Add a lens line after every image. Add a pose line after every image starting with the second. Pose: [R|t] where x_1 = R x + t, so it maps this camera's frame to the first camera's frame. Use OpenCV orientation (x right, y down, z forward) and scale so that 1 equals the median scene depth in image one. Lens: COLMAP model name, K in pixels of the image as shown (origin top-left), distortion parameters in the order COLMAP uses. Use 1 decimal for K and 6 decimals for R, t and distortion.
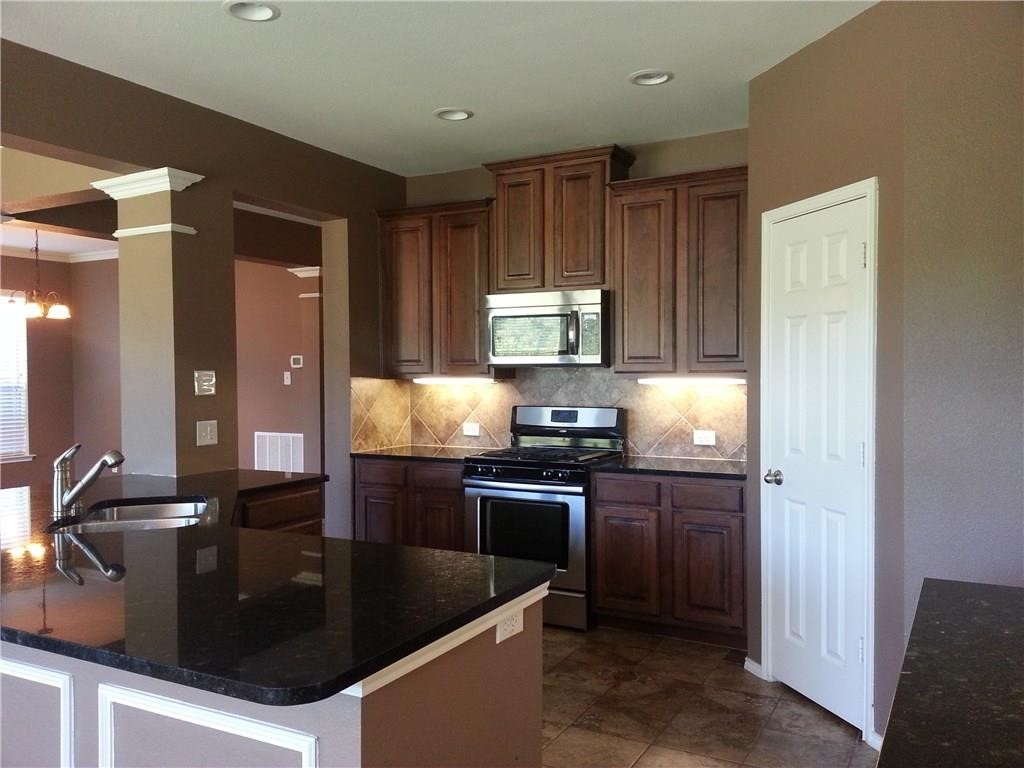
lens RADIAL K [[828.5, 0, 510.5], [0, 828.5, 381.8], [0, 0, 1]] dist [0.063391, -0.030599]
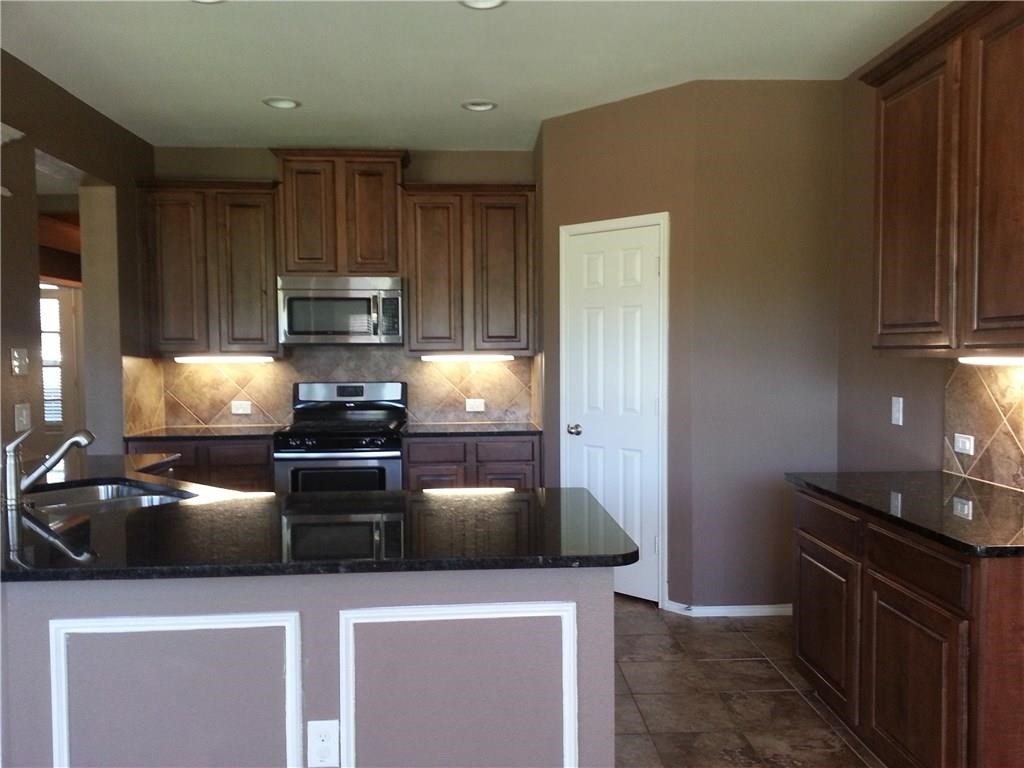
lens RADIAL K [[828.5, 0, 516.0], [0, 828.5, 384.1], [0, 0, 1]] dist [0.063391, -0.030599]
pose [[0.847489, -0.021866, 0.530363, -0.341300], [0.008822, 0.999593, 0.027114, 0.004553], [-0.530740, -0.018300, 0.847337, -0.042565]]
